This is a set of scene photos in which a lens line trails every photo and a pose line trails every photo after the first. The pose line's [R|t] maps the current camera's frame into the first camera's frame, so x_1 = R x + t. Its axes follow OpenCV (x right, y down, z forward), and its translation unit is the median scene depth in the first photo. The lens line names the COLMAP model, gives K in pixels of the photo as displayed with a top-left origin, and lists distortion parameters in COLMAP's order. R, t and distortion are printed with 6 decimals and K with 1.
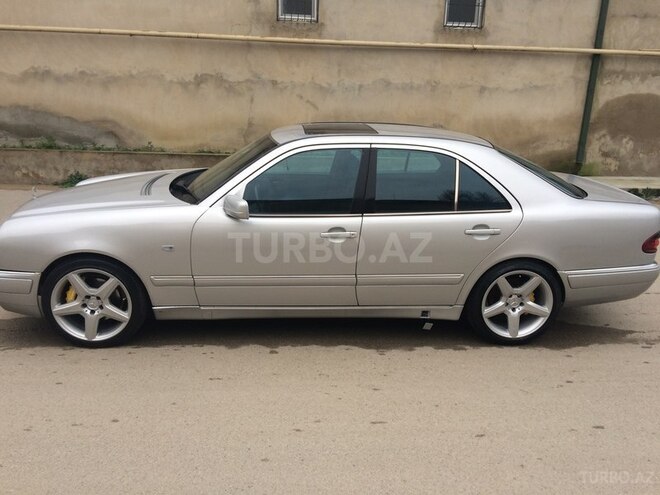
lens RADIAL K [[549.5, 0, 334.7], [0, 549.5, 245.4], [0, 0, 1]] dist [0.088480, -0.125016]
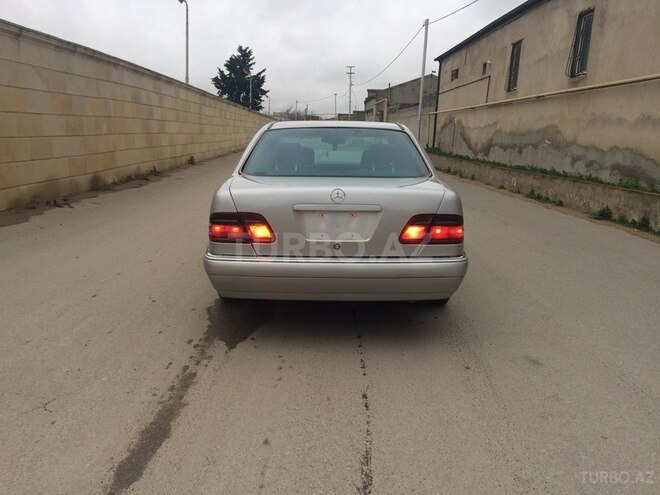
lens RADIAL K [[549.5, 0, 329.8], [0, 549.5, 247.2], [0, 0, 1]] dist [0.088480, -0.125016]
pose [[-0.072845, 0.162748, -0.983975, 1.372866], [-0.309696, 0.934134, 0.177431, -0.179476], [0.948041, 0.317658, -0.017644, 1.173111]]
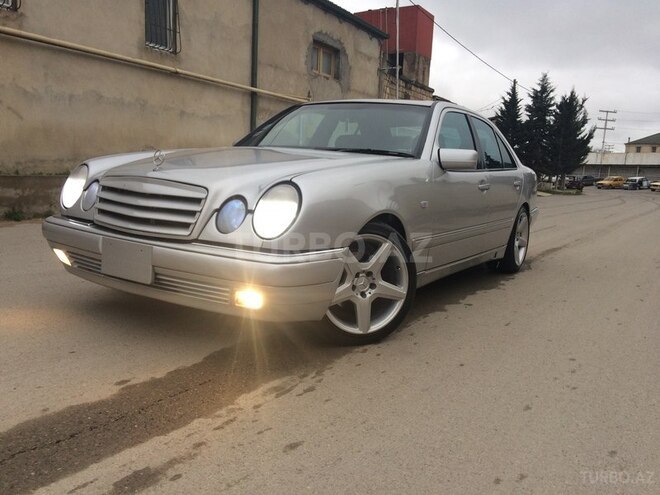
lens RADIAL K [[549.5, 0, 329.1], [0, 549.5, 244.6], [0, 0, 1]] dist [0.088480, -0.125016]
pose [[0.603398, -0.109675, 0.789862, -0.973711], [0.193718, 0.980987, -0.011773, 0.044115], [-0.773553, 0.160114, 0.613172, 0.514389]]
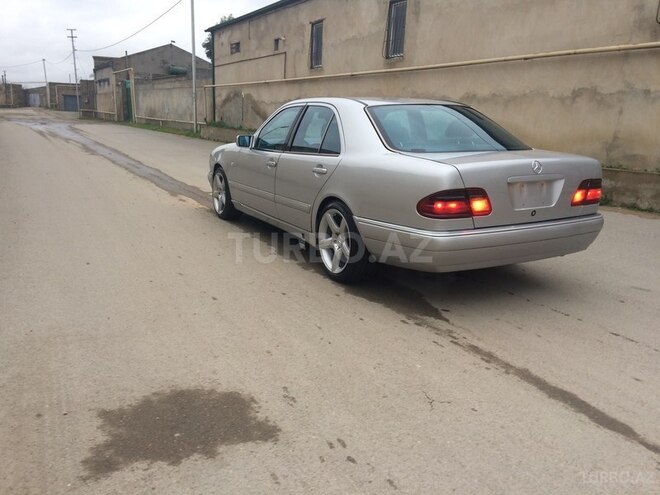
lens RADIAL K [[549.5, 0, 326.6], [0, 549.5, 249.0], [0, 0, 1]] dist [0.088480, -0.125016]
pose [[0.406120, 0.190364, -0.893772, 1.261511], [-0.269429, 0.959528, 0.081943, 0.033378], [0.873198, 0.207530, 0.440973, 0.481768]]
